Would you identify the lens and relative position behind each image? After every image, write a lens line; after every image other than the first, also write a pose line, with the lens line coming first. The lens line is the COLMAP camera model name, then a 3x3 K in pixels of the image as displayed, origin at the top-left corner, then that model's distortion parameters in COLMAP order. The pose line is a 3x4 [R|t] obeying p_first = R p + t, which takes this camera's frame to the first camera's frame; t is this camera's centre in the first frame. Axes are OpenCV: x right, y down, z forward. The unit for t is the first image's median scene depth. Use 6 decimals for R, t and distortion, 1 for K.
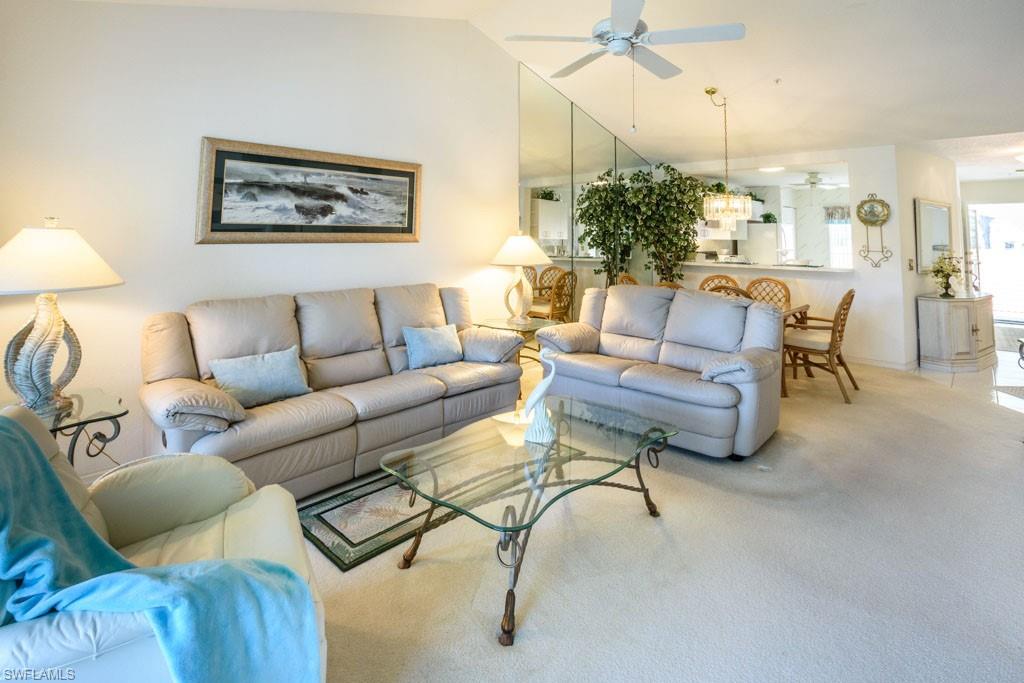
lens RADIAL K [[487.8, 0, 511.8], [0, 487.8, 198.1], [0, 0, 1]] dist [0.015417, -0.000166]
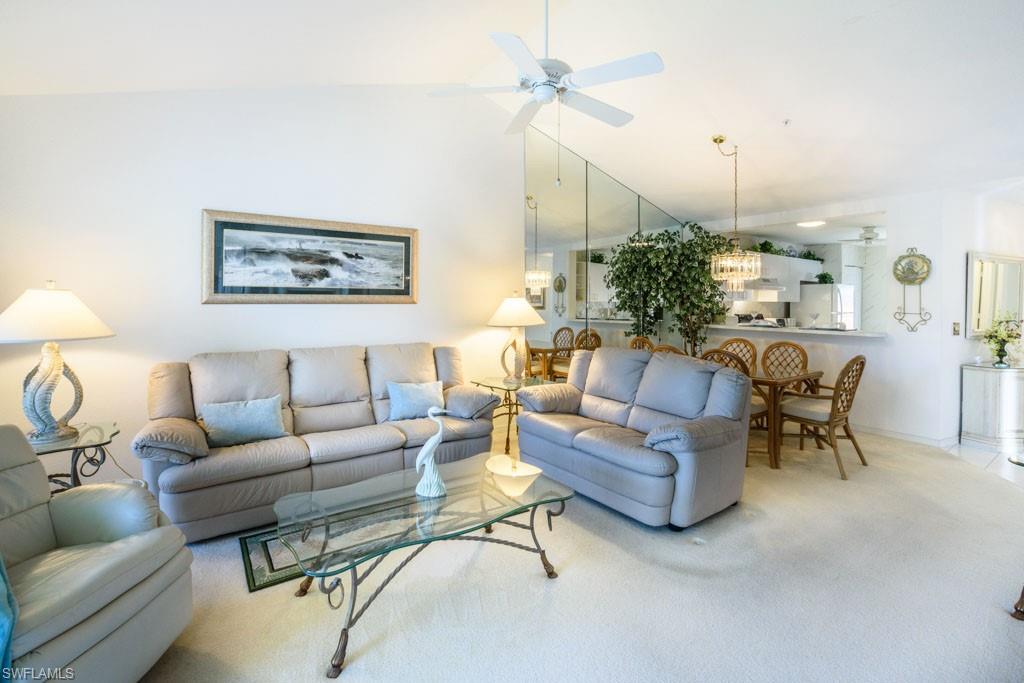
lens RADIAL K [[463.2, 0, 512.3], [0, 463.2, 297.2], [0, 0, 1]] dist [-0.002038, -0.000165]
pose [[0.981229, -0.002517, -0.192831, 0.236853], [0.016206, 0.997454, 0.069441, 0.011799], [0.192165, -0.071263, 0.978772, 0.068878]]
